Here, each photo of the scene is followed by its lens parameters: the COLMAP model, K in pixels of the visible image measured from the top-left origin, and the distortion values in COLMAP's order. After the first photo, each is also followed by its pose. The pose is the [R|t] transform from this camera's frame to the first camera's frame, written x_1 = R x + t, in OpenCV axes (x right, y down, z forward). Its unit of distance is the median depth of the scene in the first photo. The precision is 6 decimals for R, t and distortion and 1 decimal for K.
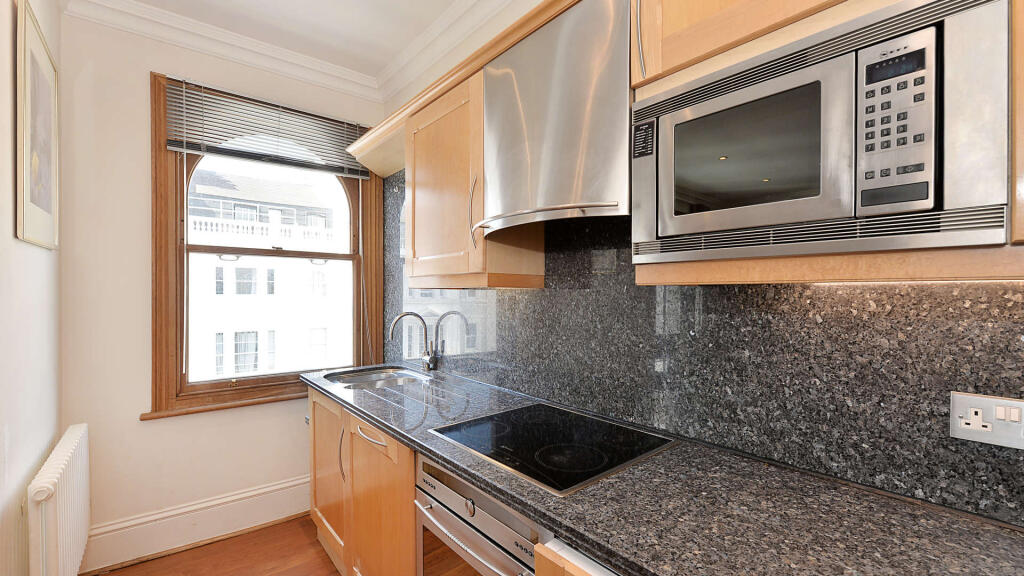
lens RADIAL K [[421.7, 0, 512.0], [0, 421.7, 288.0], [0, 0, 1]] dist [-0.018285, -0.000195]
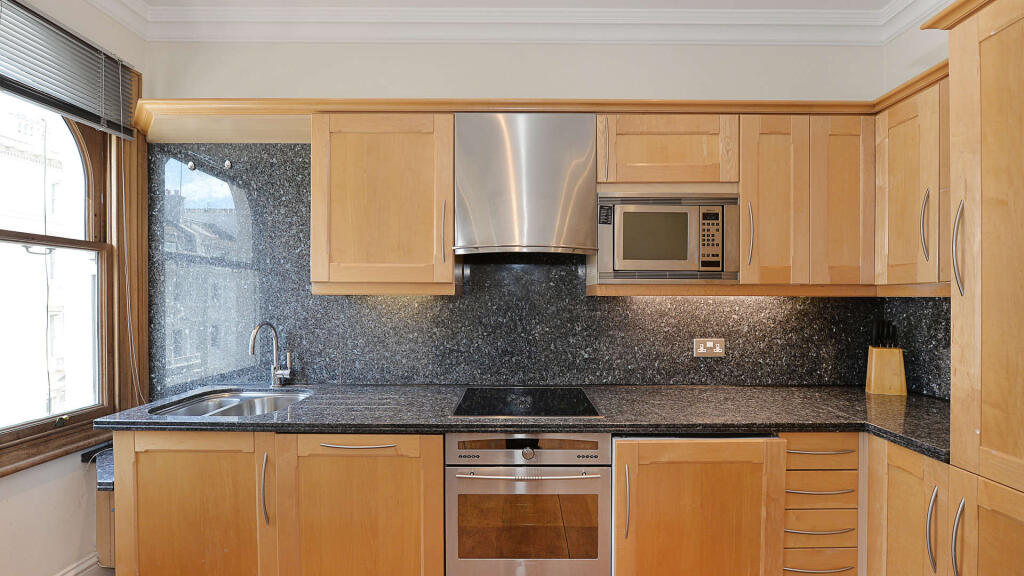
lens RADIAL K [[421.7, 0, 512.0], [0, 421.7, 288.0], [0, 0, 1]] dist [-0.018285, -0.000195]
pose [[0.650984, 0.017514, 0.758890, -1.703246], [-0.011130, 0.999847, -0.013527, -0.015189], [-0.759010, 0.000360, 0.651079, 0.173795]]
